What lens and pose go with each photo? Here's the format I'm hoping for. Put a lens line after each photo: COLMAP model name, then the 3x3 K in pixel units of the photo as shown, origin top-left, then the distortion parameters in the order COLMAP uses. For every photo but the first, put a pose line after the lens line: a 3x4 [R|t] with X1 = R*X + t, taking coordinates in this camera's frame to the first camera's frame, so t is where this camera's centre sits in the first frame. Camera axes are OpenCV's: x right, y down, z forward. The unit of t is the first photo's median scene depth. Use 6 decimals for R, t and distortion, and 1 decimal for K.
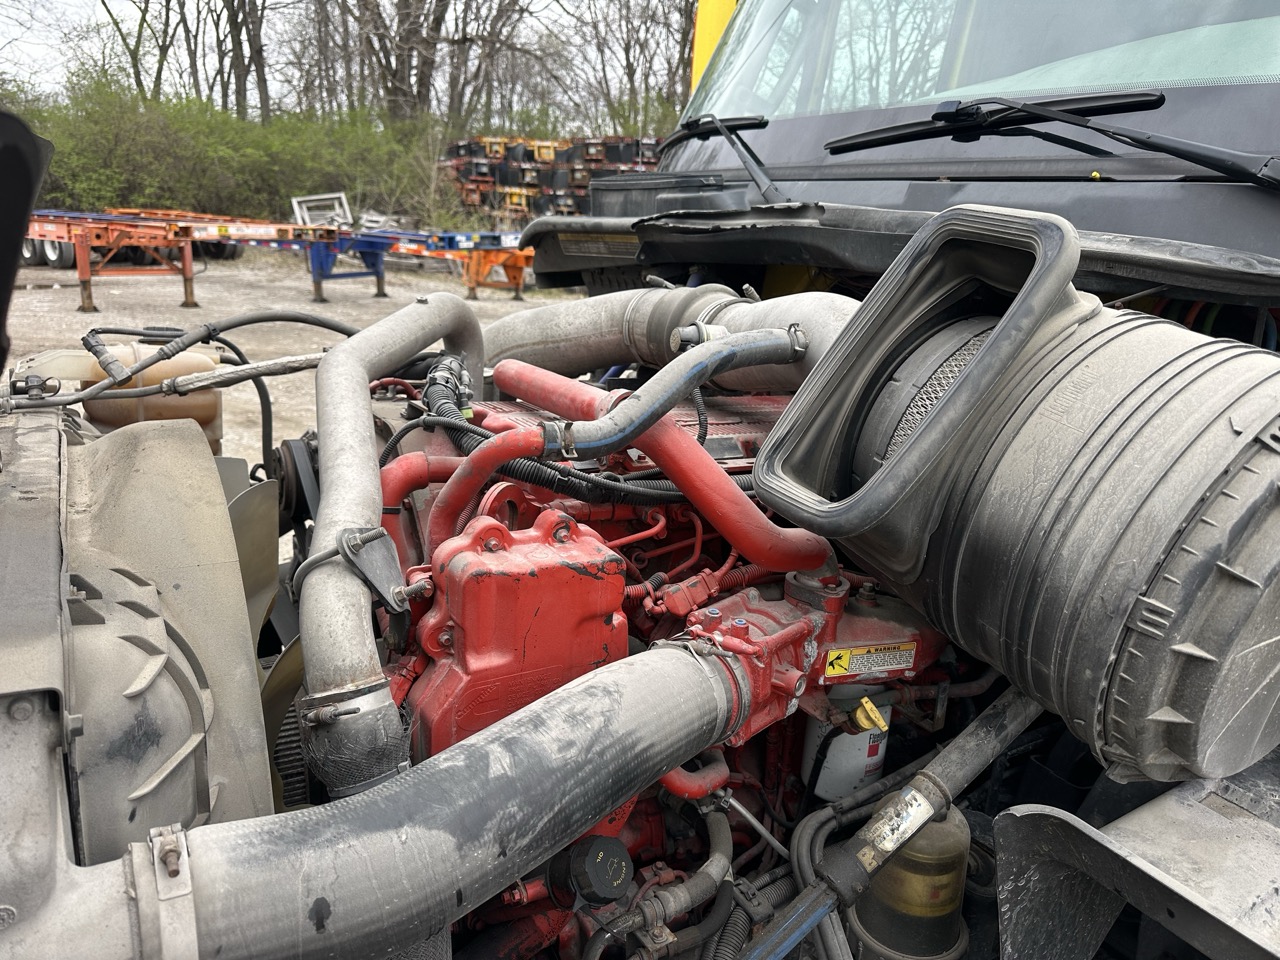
lens RADIAL K [[900.7, 0, 647.1], [0, 900.7, 487.4], [0, 0, 1]] dist [0.047863, -0.048738]
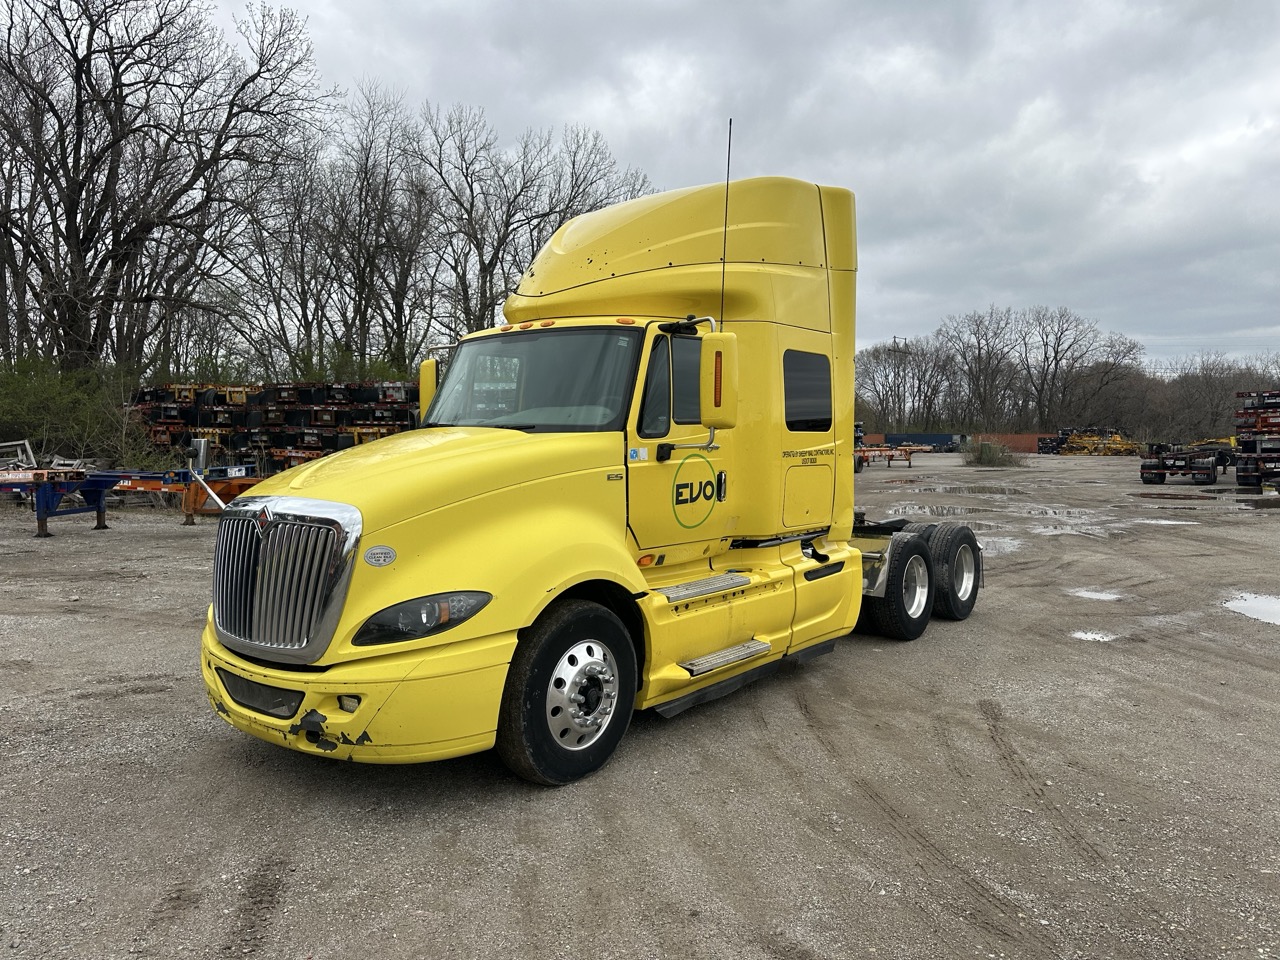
lens RADIAL K [[900.7, 0, 643.6], [0, 900.7, 479.3], [0, 0, 1]] dist [0.047863, -0.048738]
pose [[0.941379, -0.058087, 0.332311, -0.020306], [0.137643, 0.965476, -0.221156, 0.040716], [-0.307992, 0.253932, 0.916875, -0.143144]]
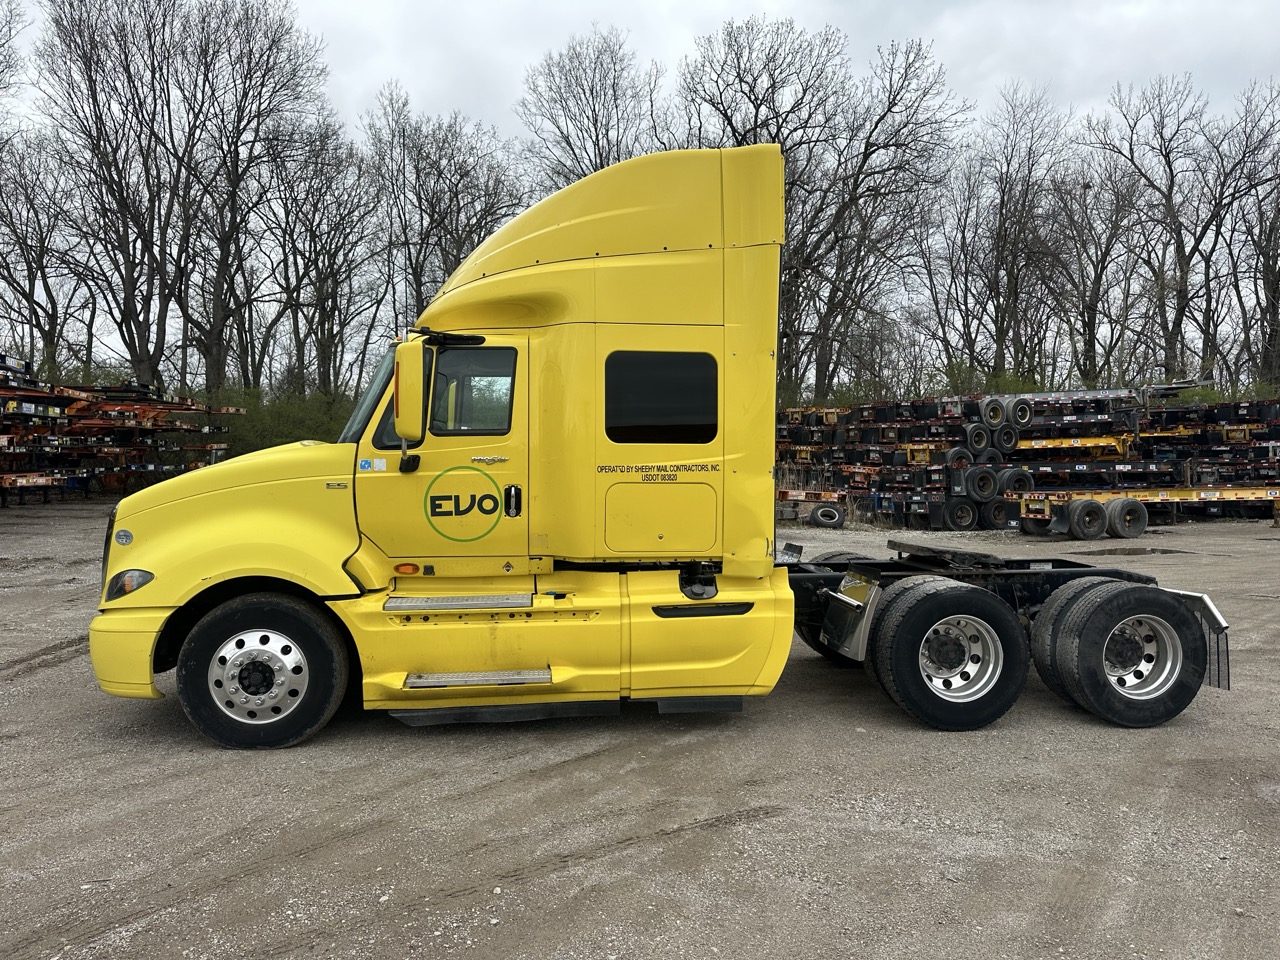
lens RADIAL K [[900.7, 0, 649.3], [0, 900.7, 486.0], [0, 0, 1]] dist [0.047863, -0.048738]
pose [[0.907163, -0.025843, -0.419986, 0.174728], [-0.089550, 0.963390, -0.252708, 0.042899], [0.411140, 0.266857, 0.871637, -0.118755]]
